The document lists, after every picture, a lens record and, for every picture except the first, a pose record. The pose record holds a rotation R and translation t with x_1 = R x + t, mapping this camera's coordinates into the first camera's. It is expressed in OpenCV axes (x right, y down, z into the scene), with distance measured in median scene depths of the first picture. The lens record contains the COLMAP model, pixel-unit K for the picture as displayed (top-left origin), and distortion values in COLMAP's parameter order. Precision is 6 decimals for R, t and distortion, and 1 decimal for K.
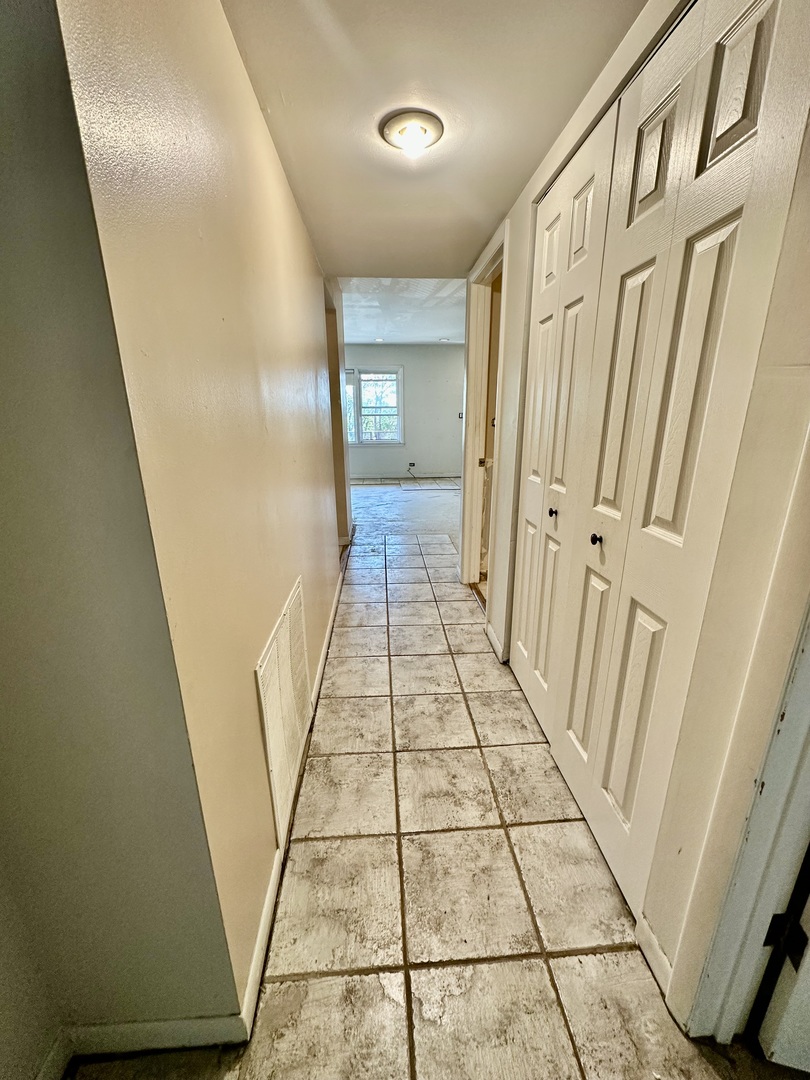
lens RADIAL K [[431.7, 0, 407.1], [0, 431.7, 539.2], [0, 0, 1]] dist [-0.002237, -0.000092]
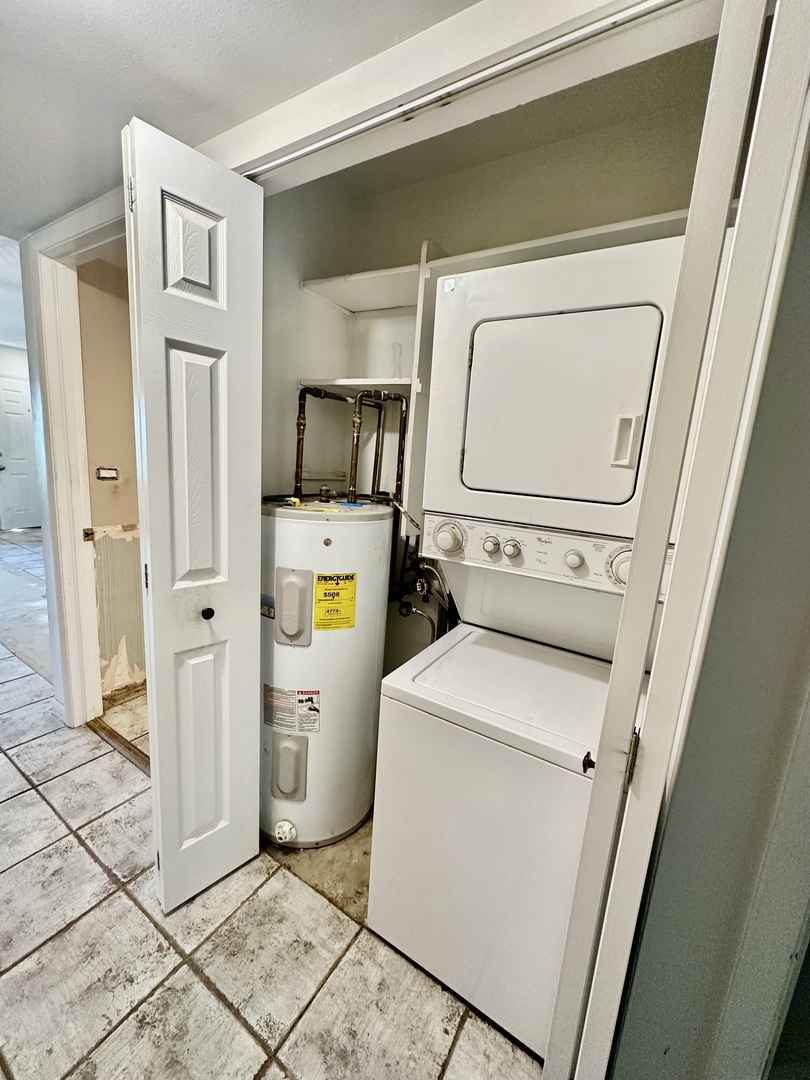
lens RADIAL K [[431.7, 0, 405.3], [0, 431.7, 537.4], [0, 0, 1]] dist [-0.002237, -0.000092]
pose [[0.584609, -0.096420, 0.805565, -0.103934], [0.160944, 0.986963, 0.001332, -0.146388], [-0.795191, 0.128872, 0.592505, 0.361308]]
